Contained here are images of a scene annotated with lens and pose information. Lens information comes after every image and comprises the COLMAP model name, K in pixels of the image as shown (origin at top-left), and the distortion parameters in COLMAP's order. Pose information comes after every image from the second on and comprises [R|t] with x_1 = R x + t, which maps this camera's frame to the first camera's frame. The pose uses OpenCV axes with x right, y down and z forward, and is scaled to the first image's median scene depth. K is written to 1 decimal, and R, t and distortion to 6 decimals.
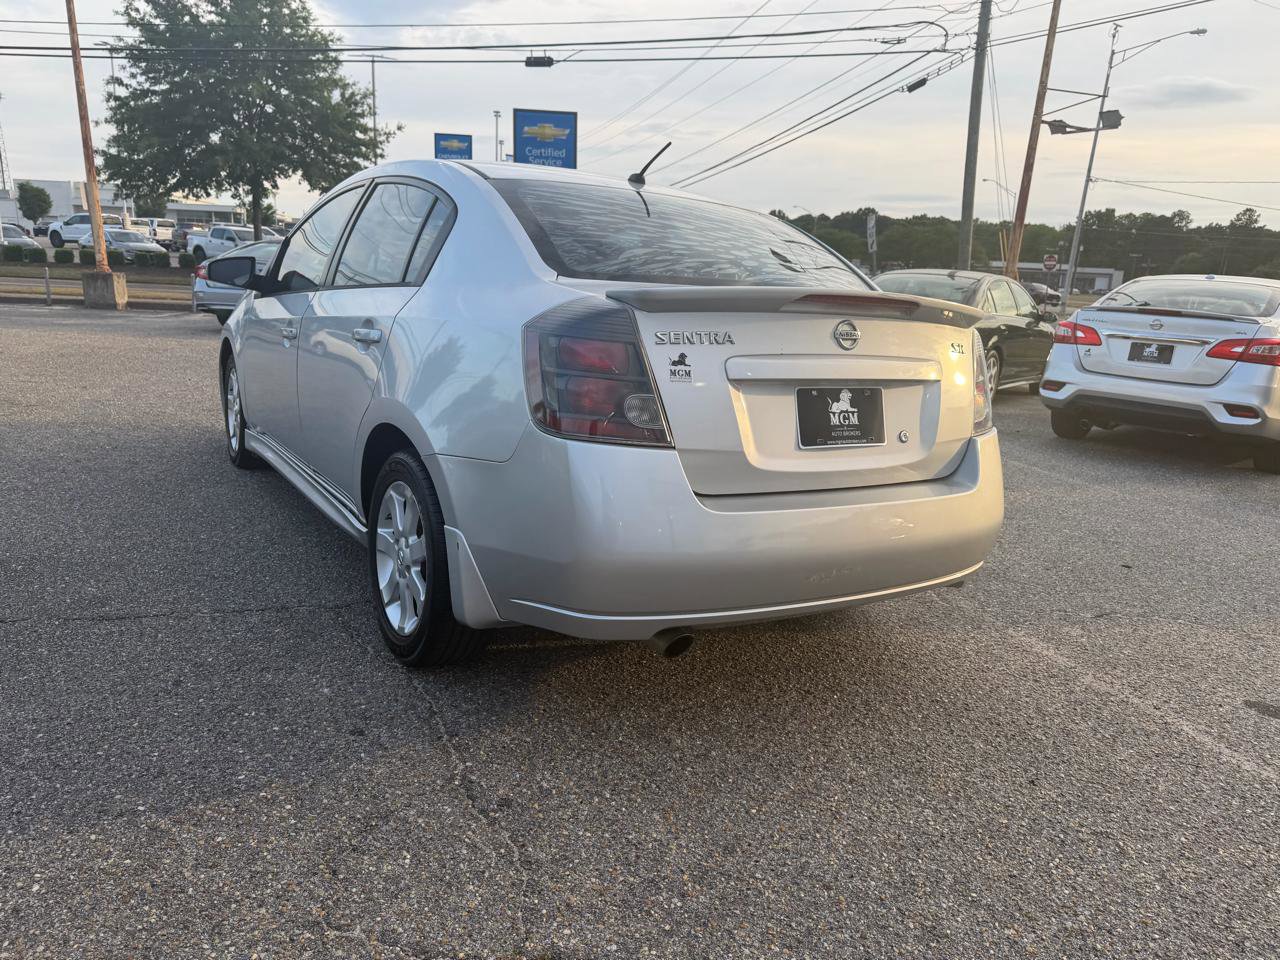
lens RADIAL K [[910.9, 0, 640.9], [0, 910.9, 482.7], [0, 0, 1]] dist [0.018877, -0.026304]
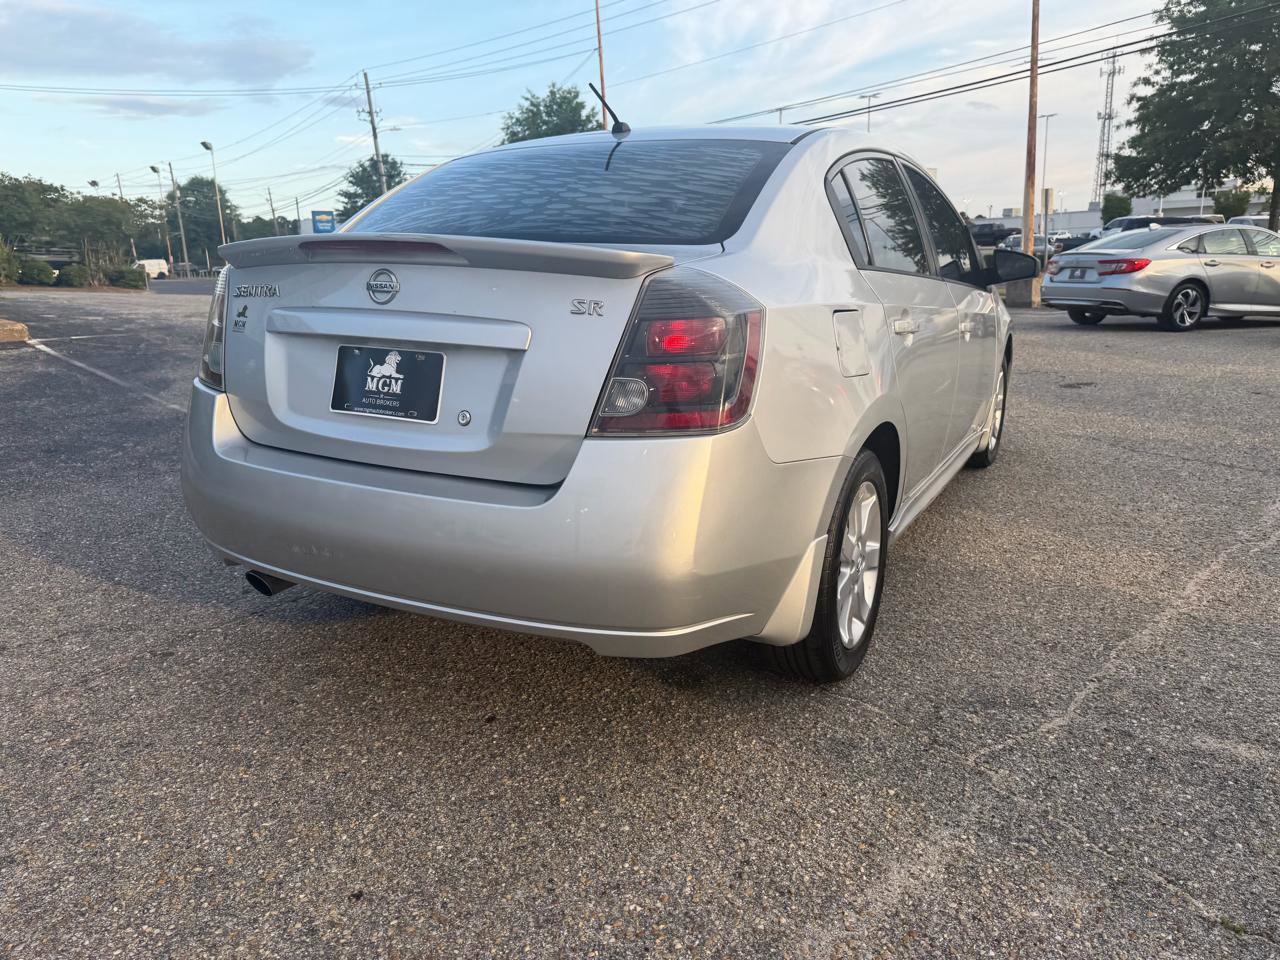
lens RADIAL K [[910.9, 0, 631.1], [0, 910.9, 474.0], [0, 0, 1]] dist [0.018877, -0.026304]
pose [[0.474147, 0.146928, -0.868100, 1.063813], [-0.158022, 0.984168, 0.080263, -0.091143], [0.866149, 0.099122, 0.489858, 0.770218]]
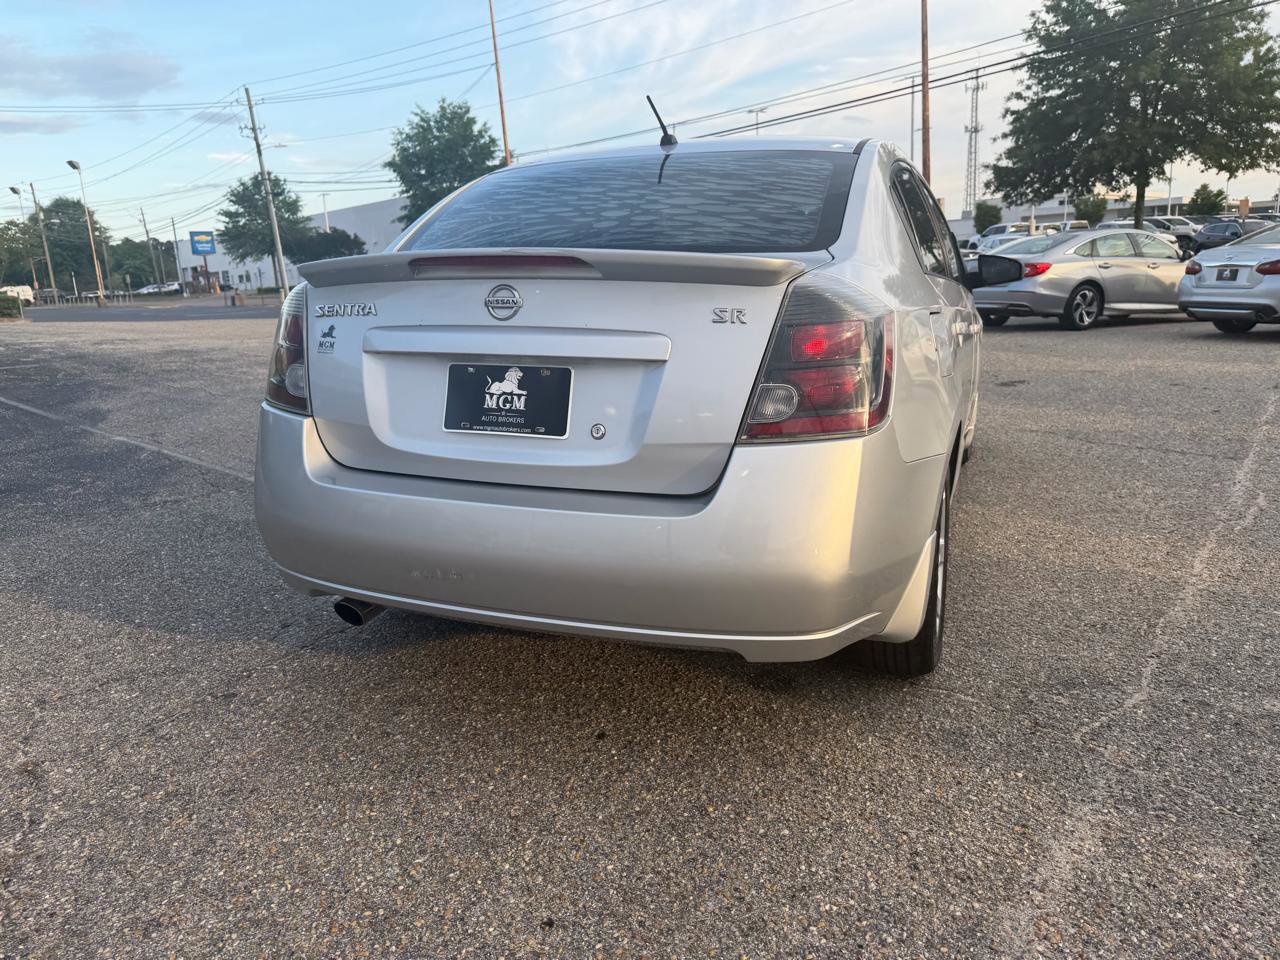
lens RADIAL K [[910.9, 0, 631.9], [0, 910.9, 479.1], [0, 0, 1]] dist [0.018877, -0.026304]
pose [[0.572439, 0.114300, -0.811942, 0.957152], [-0.118981, 0.991335, 0.055669, -0.058764], [0.811269, 0.064739, 0.581078, 0.596135]]
